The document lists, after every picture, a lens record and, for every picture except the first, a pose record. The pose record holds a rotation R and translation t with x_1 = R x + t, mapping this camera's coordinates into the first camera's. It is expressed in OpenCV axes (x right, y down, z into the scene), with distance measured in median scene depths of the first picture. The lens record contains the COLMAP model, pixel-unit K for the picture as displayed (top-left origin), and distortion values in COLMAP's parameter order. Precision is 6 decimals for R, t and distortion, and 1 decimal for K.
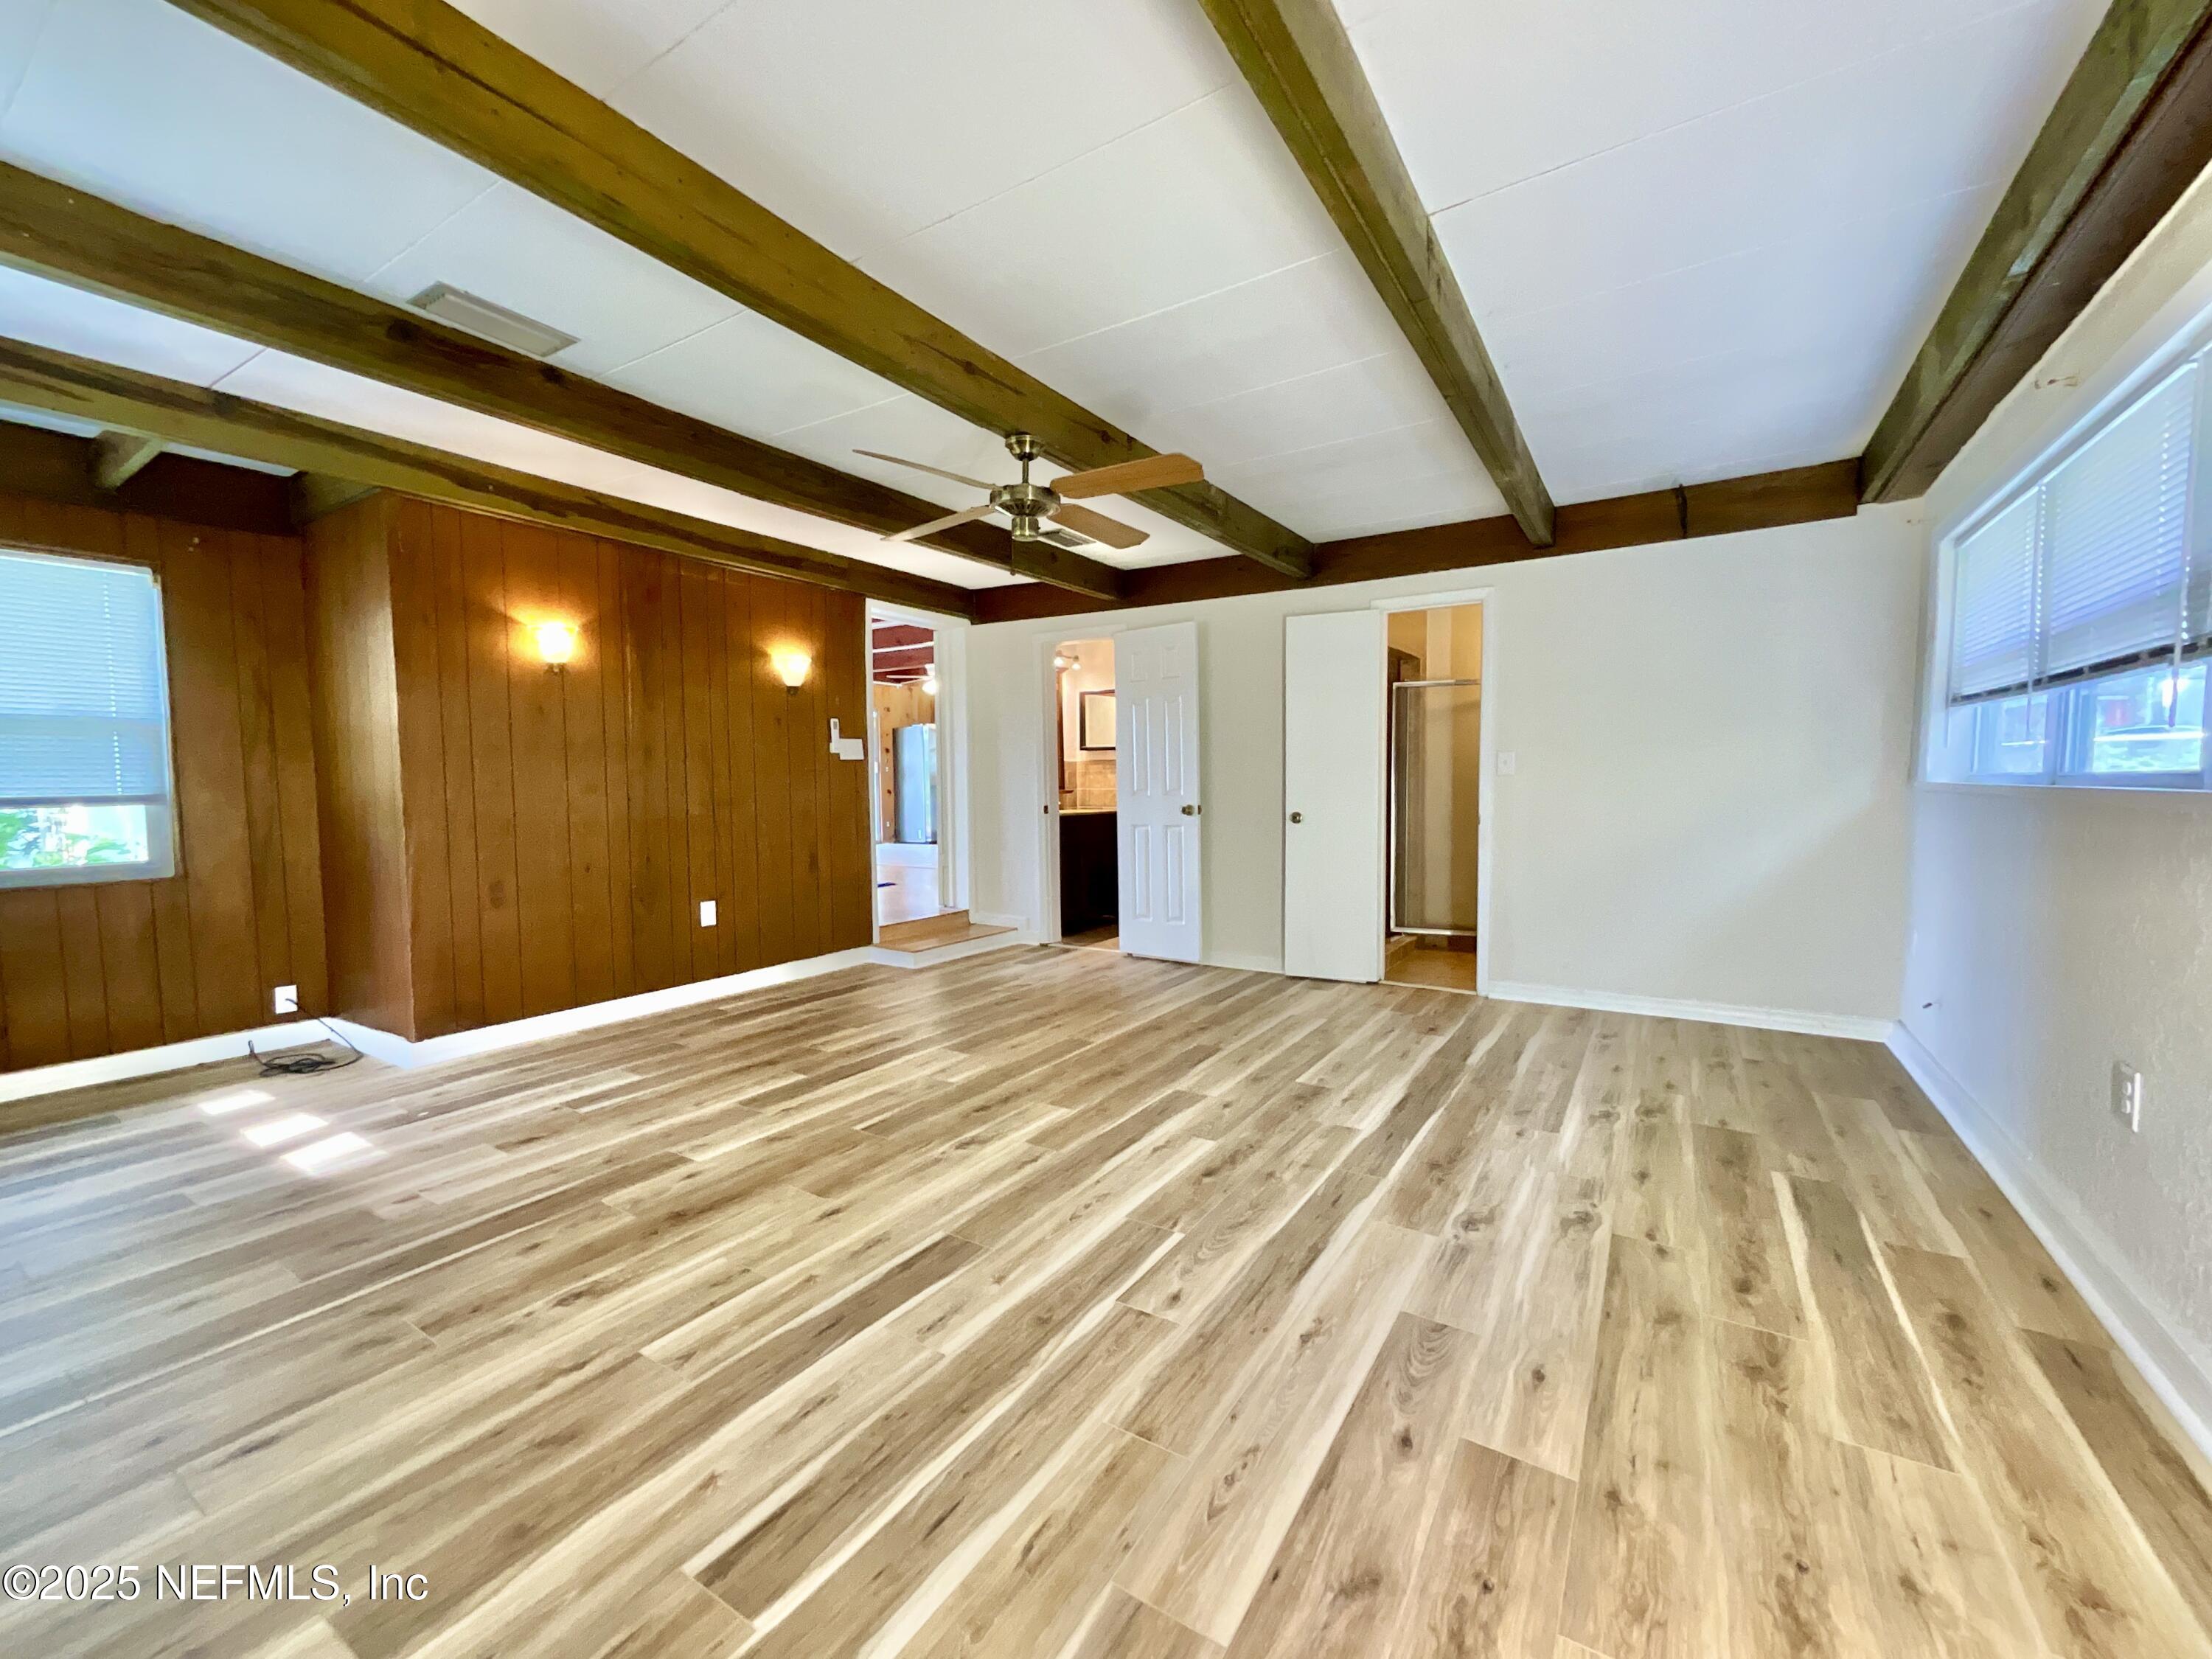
lens RADIAL K [[898.9, 0, 1105.4], [0, 898.9, 836.2], [0, 0, 1]] dist [-0.010976, 0.008622]
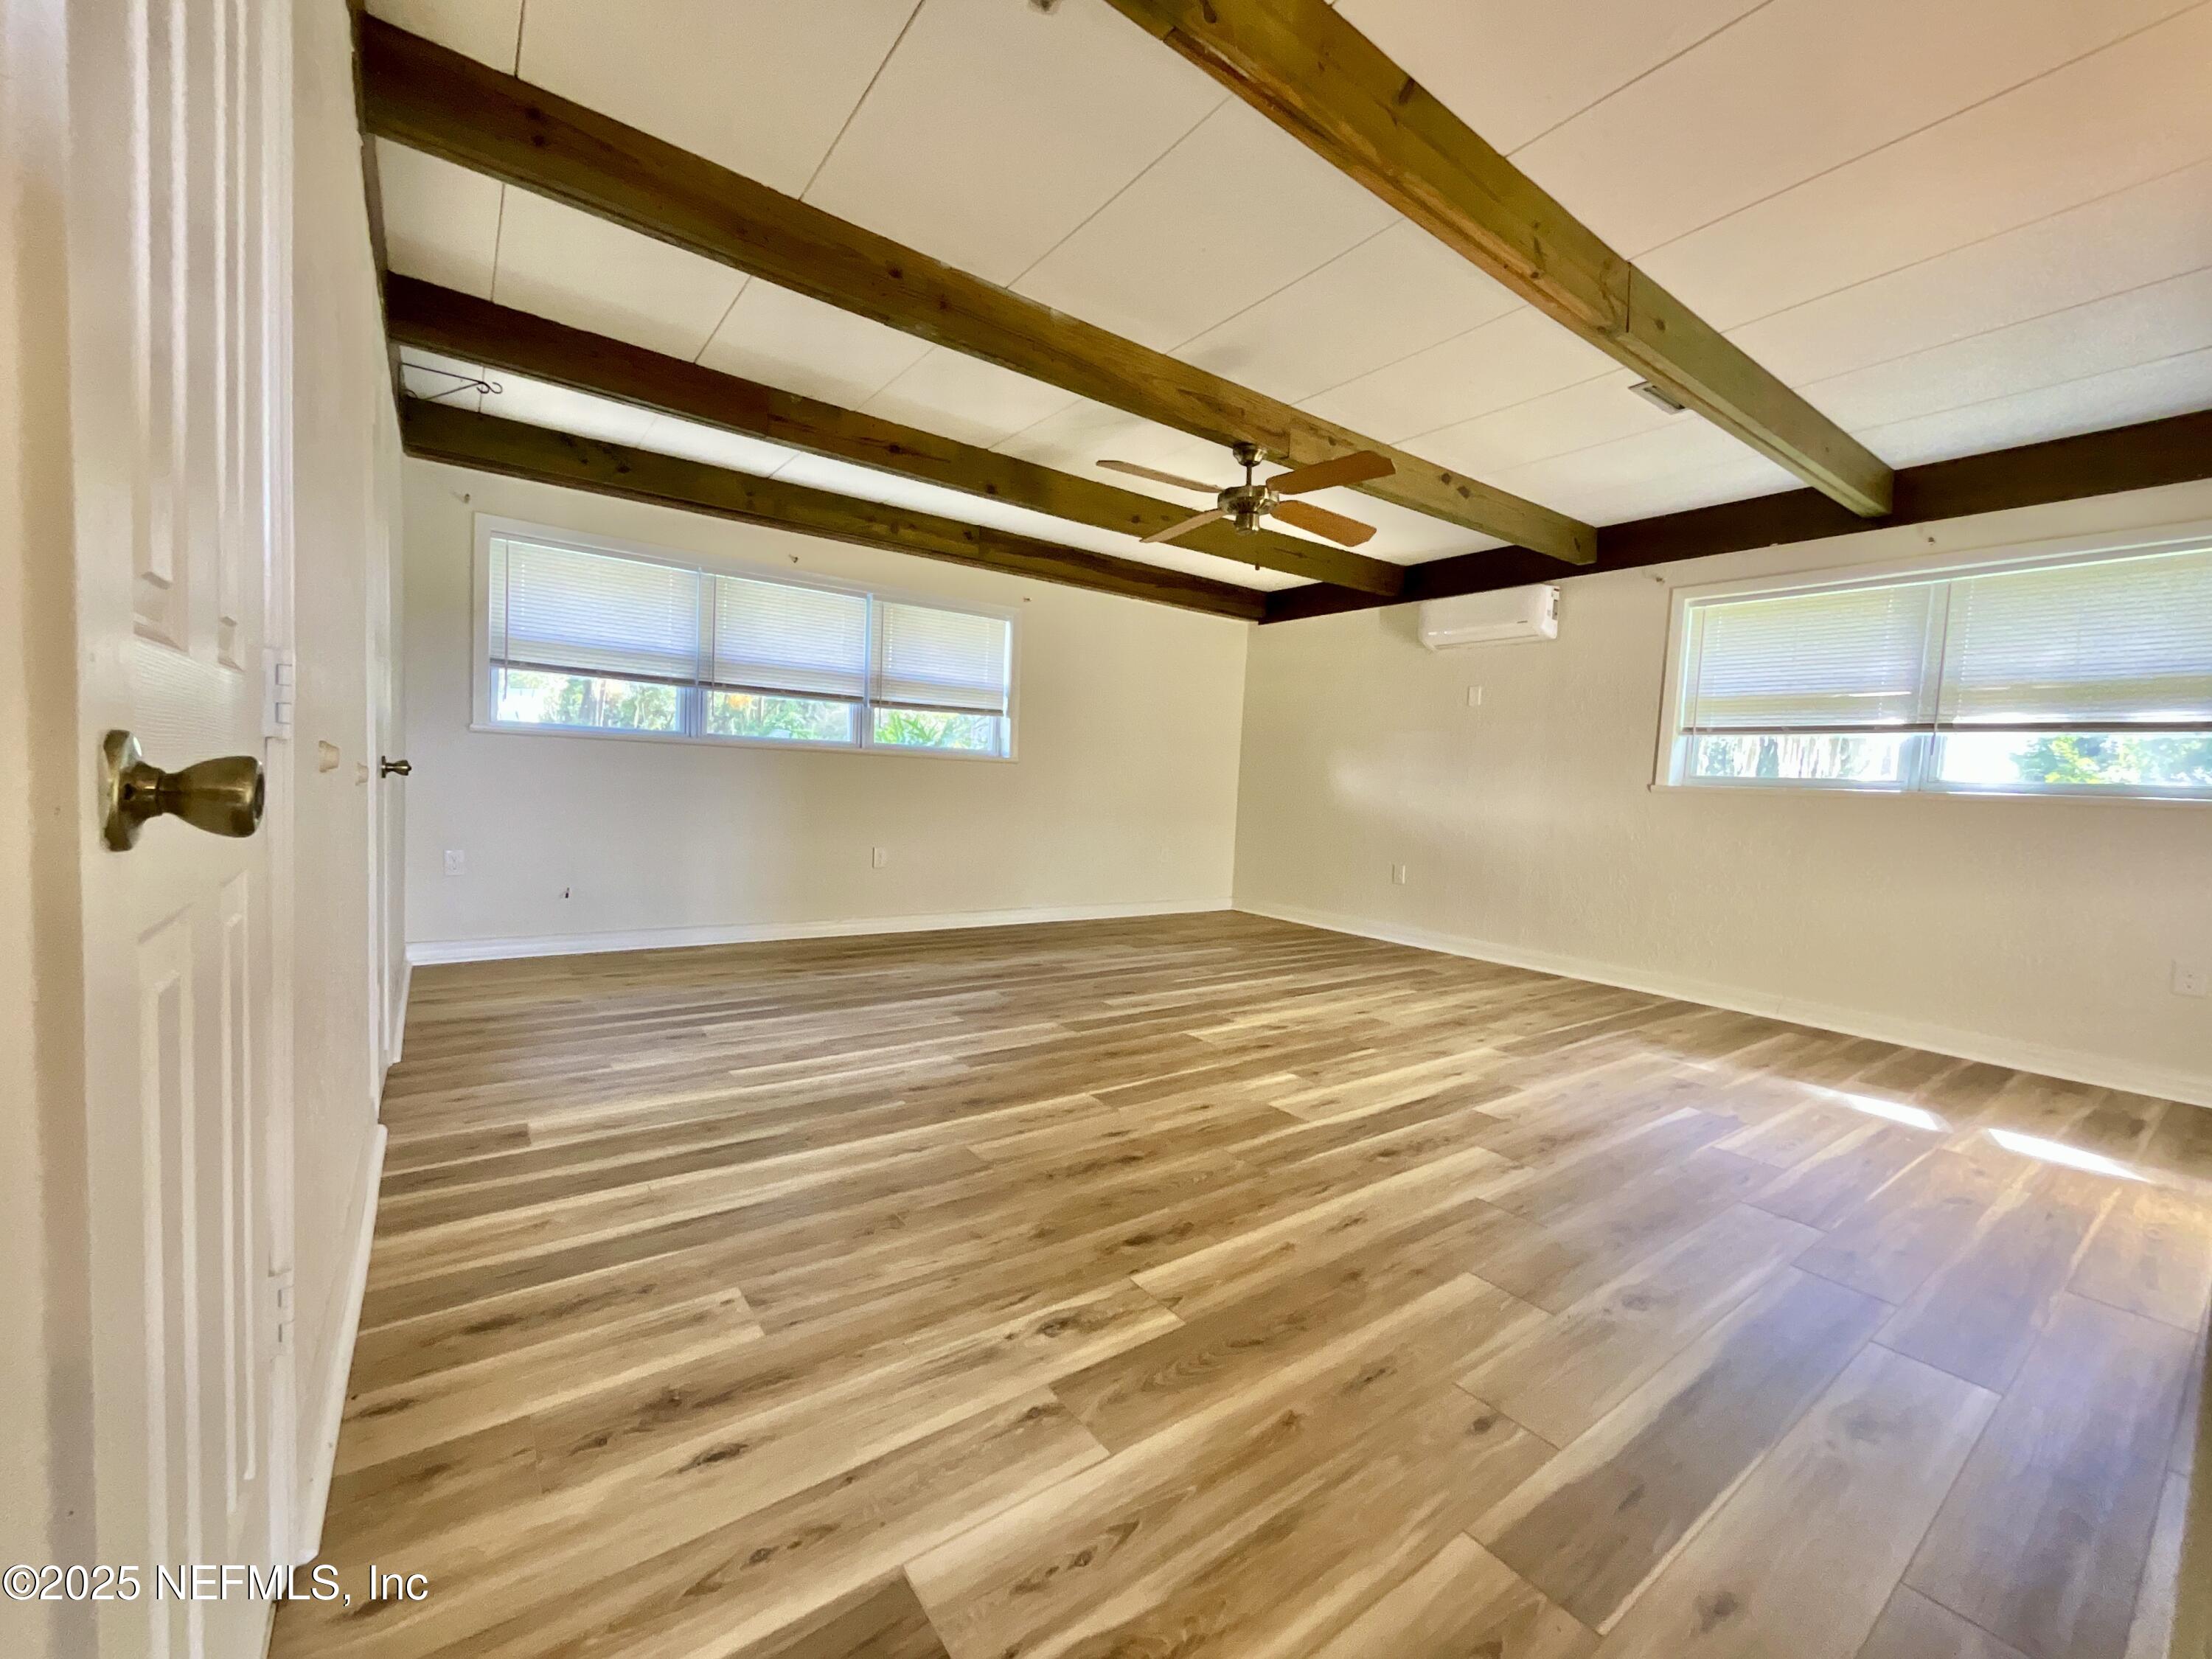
lens RADIAL K [[898.9, 0, 1105.4], [0, 898.9, 836.2], [0, 0, 1]] dist [-0.010976, 0.008622]
pose [[-0.930514, -0.055858, 0.361972, -0.335533], [-0.014772, 0.993221, 0.115295, -0.070166], [-0.365959, 0.101937, -0.925031, 2.034312]]
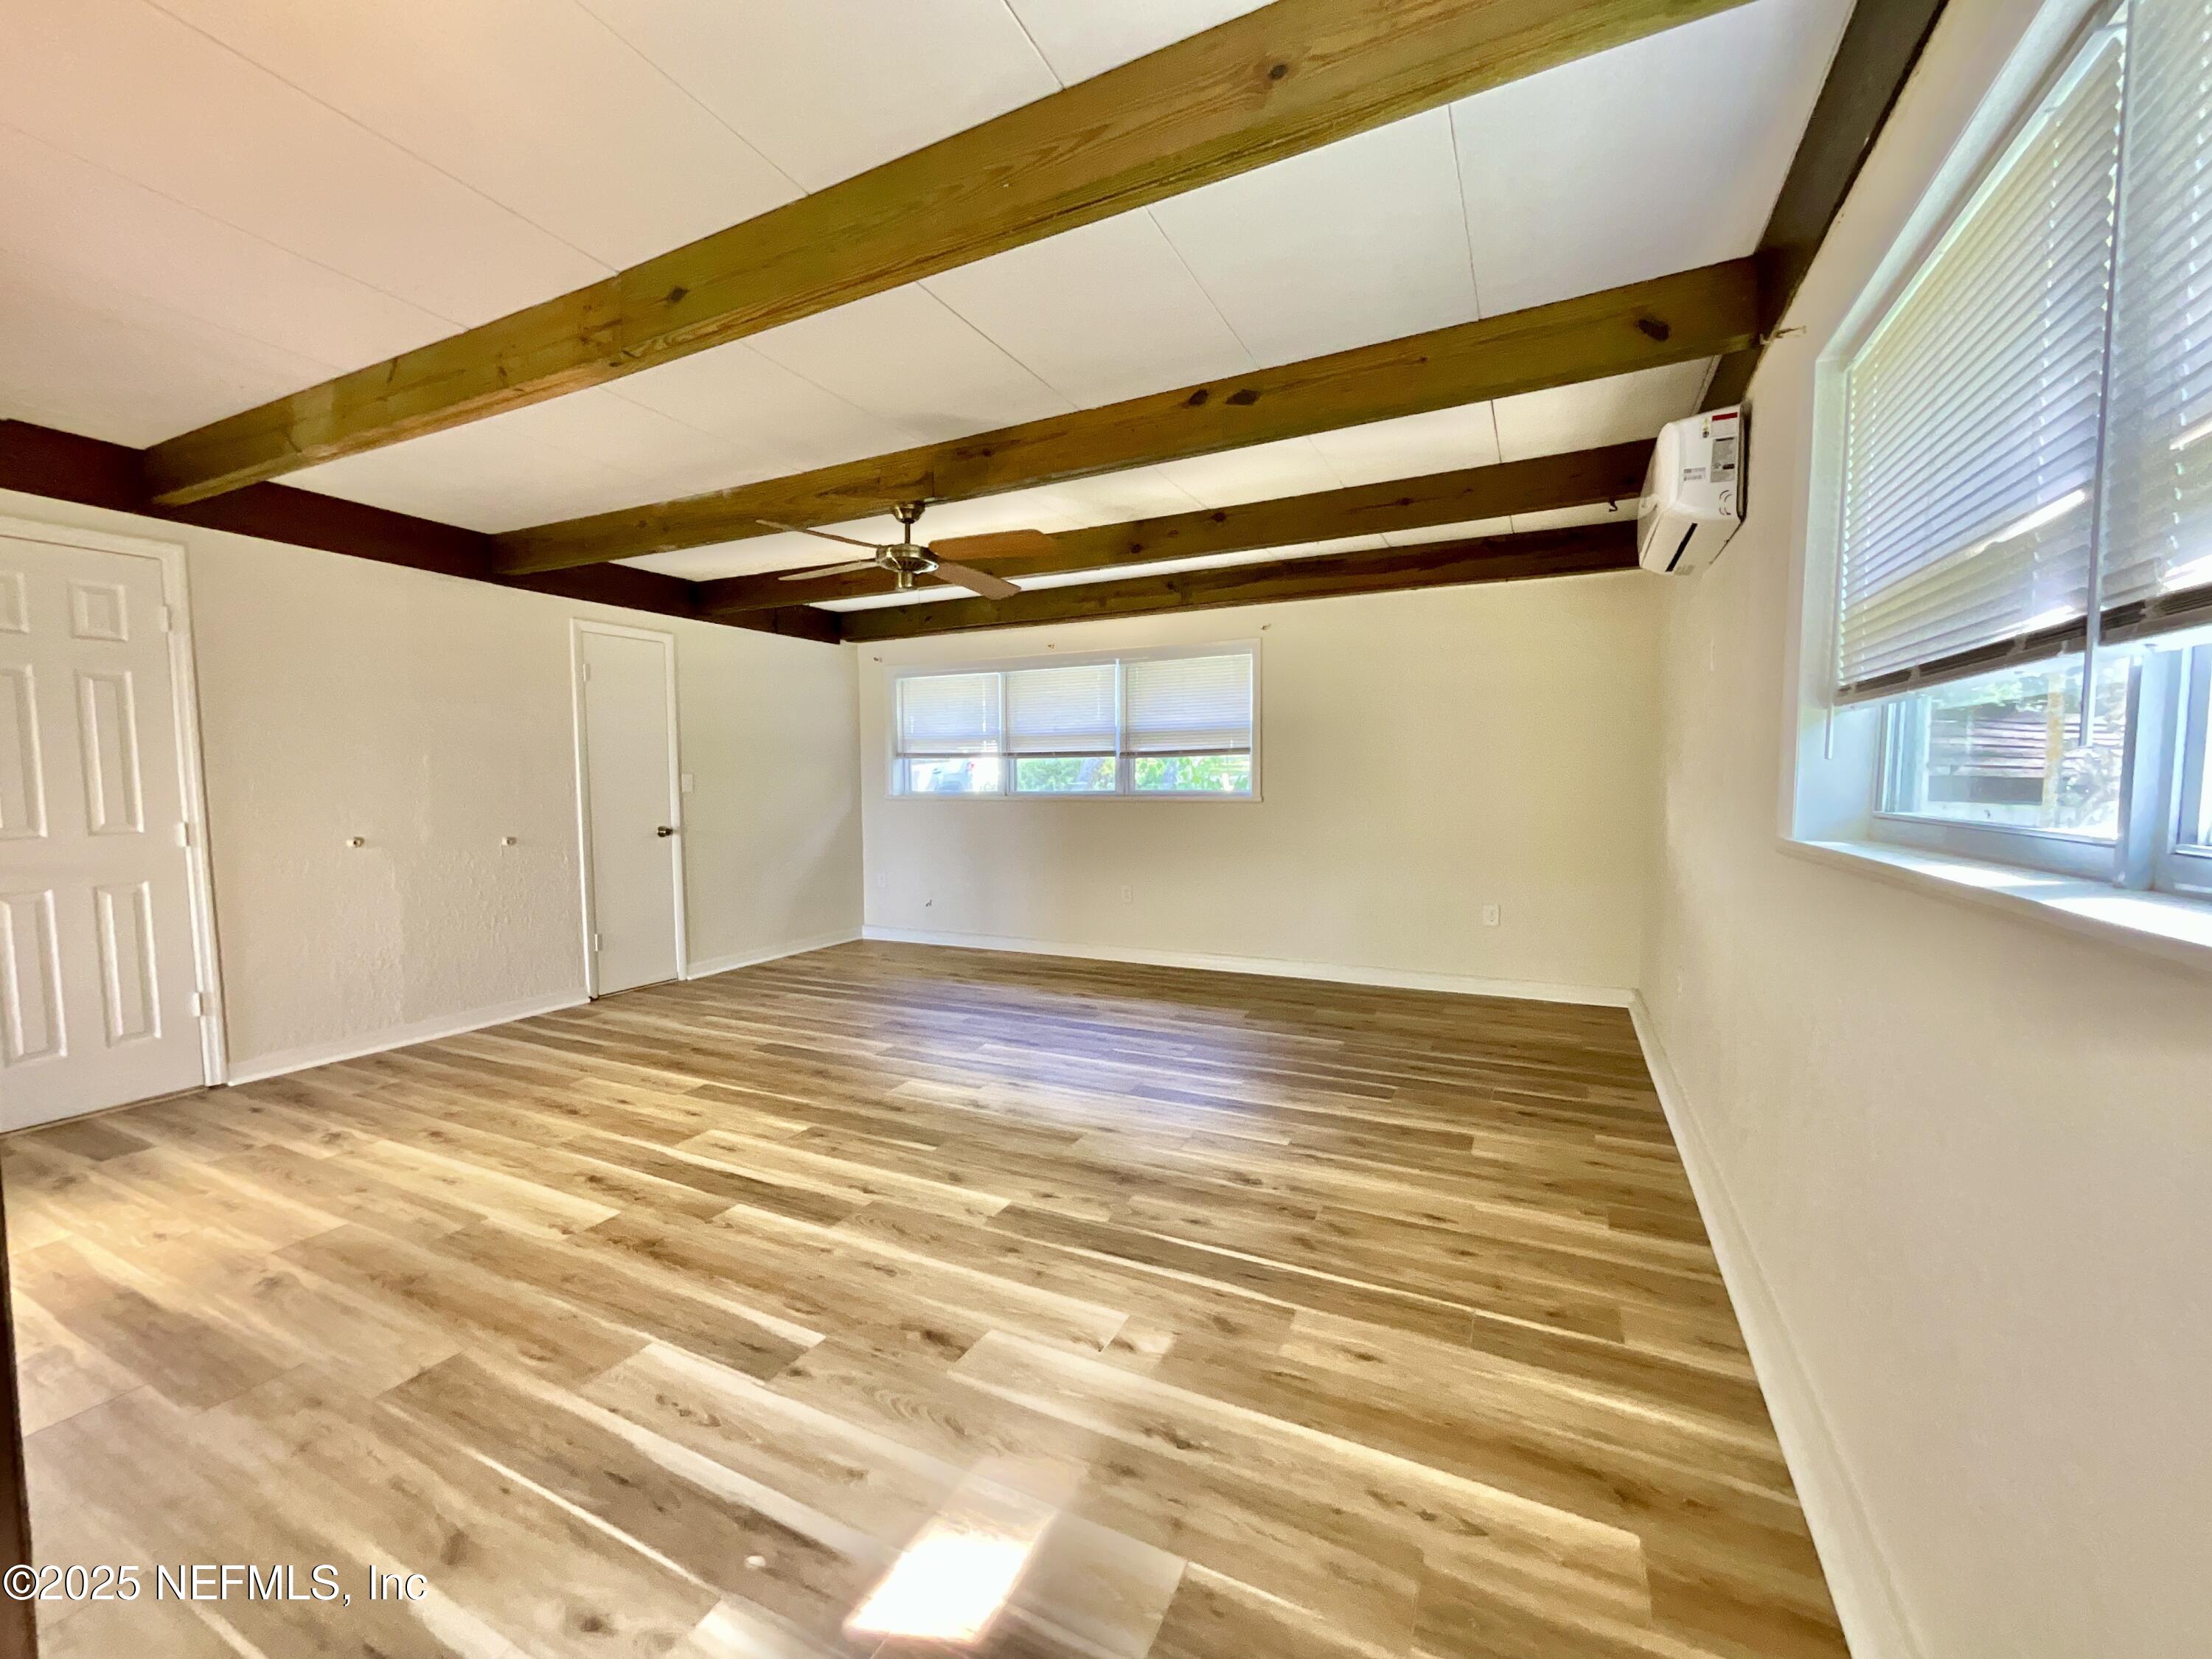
lens RADIAL K [[898.9, 0, 1105.4], [0, 898.9, 836.2], [0, 0, 1]] dist [-0.010976, 0.008622]
pose [[-0.105875, -0.052764, 0.992979, -1.195638], [0.069190, 0.995780, 0.060290, -0.064310], [-0.991969, 0.075088, -0.101777, 0.832599]]
